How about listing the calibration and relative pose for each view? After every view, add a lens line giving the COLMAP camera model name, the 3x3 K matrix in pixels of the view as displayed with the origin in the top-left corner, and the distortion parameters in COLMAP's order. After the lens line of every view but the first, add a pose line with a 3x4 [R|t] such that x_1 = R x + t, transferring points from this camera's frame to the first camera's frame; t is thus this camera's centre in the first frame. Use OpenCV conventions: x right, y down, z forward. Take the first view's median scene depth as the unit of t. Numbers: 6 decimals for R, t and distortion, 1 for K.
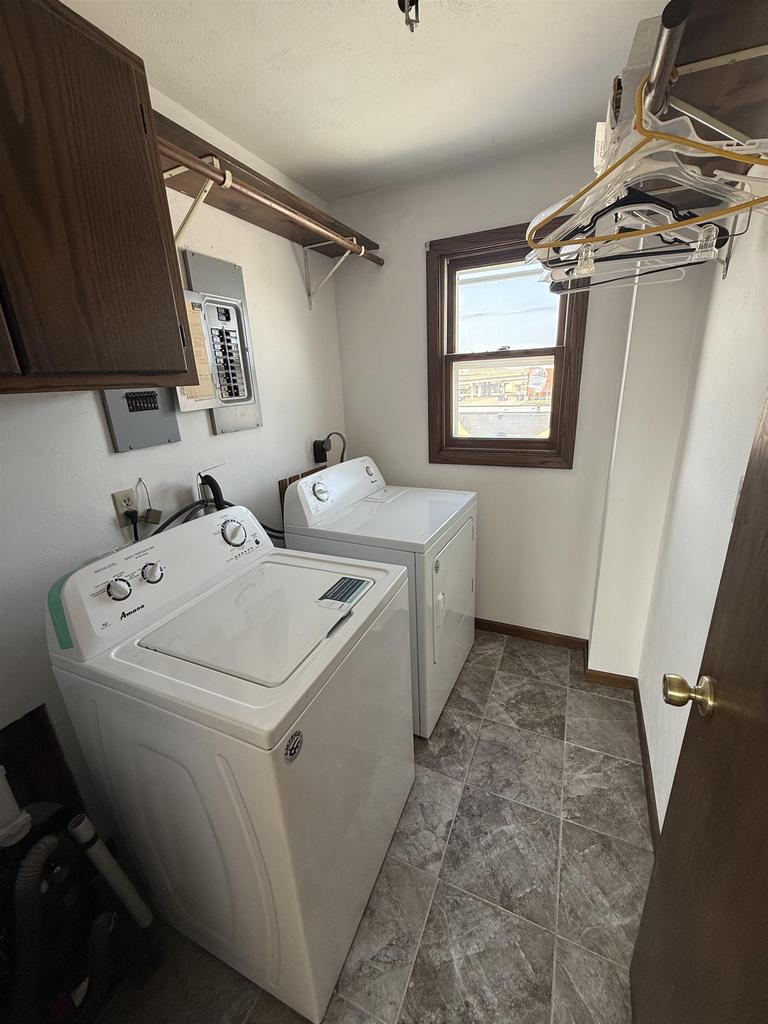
lens RADIAL K [[407.1, 0, 384.0], [0, 407.1, 512.0], [0, 0, 1]] dist [0.001669, 0.000091]
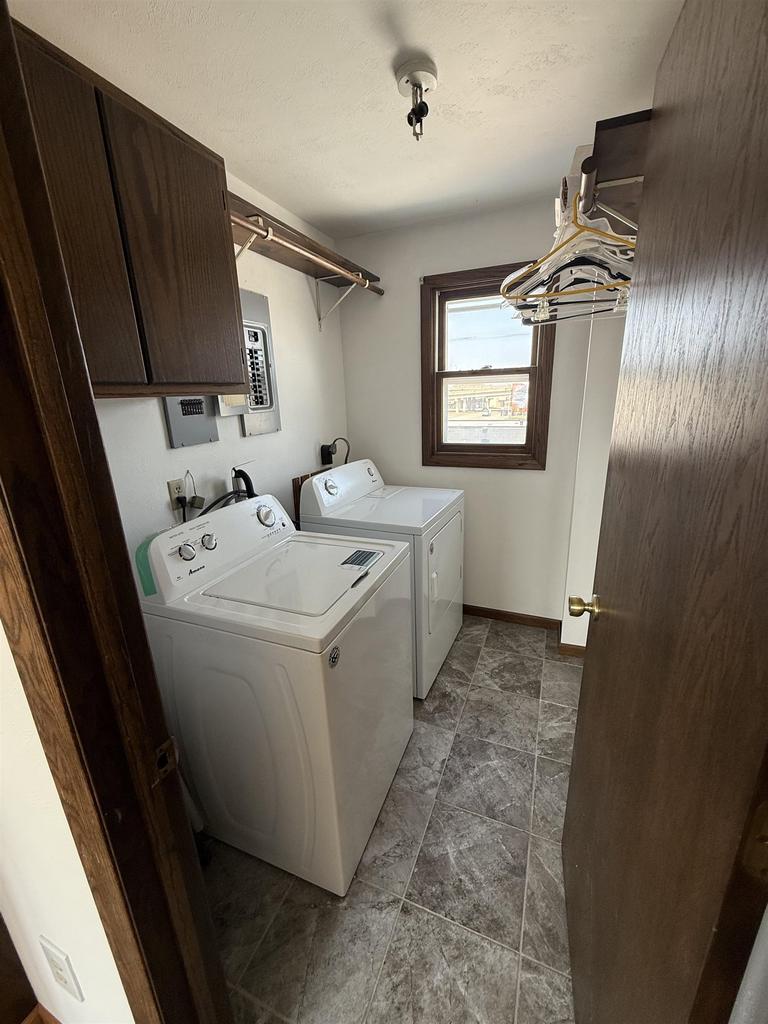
lens RADIAL K [[407.1, 0, 384.0], [0, 407.1, 512.0], [0, 0, 1]] dist [0.001669, 0.000091]
pose [[0.999417, 0.002413, 0.034042, -0.052481], [-0.001319, 0.999483, -0.032127, 0.069374], [-0.034102, 0.032064, 0.998904, -0.194922]]
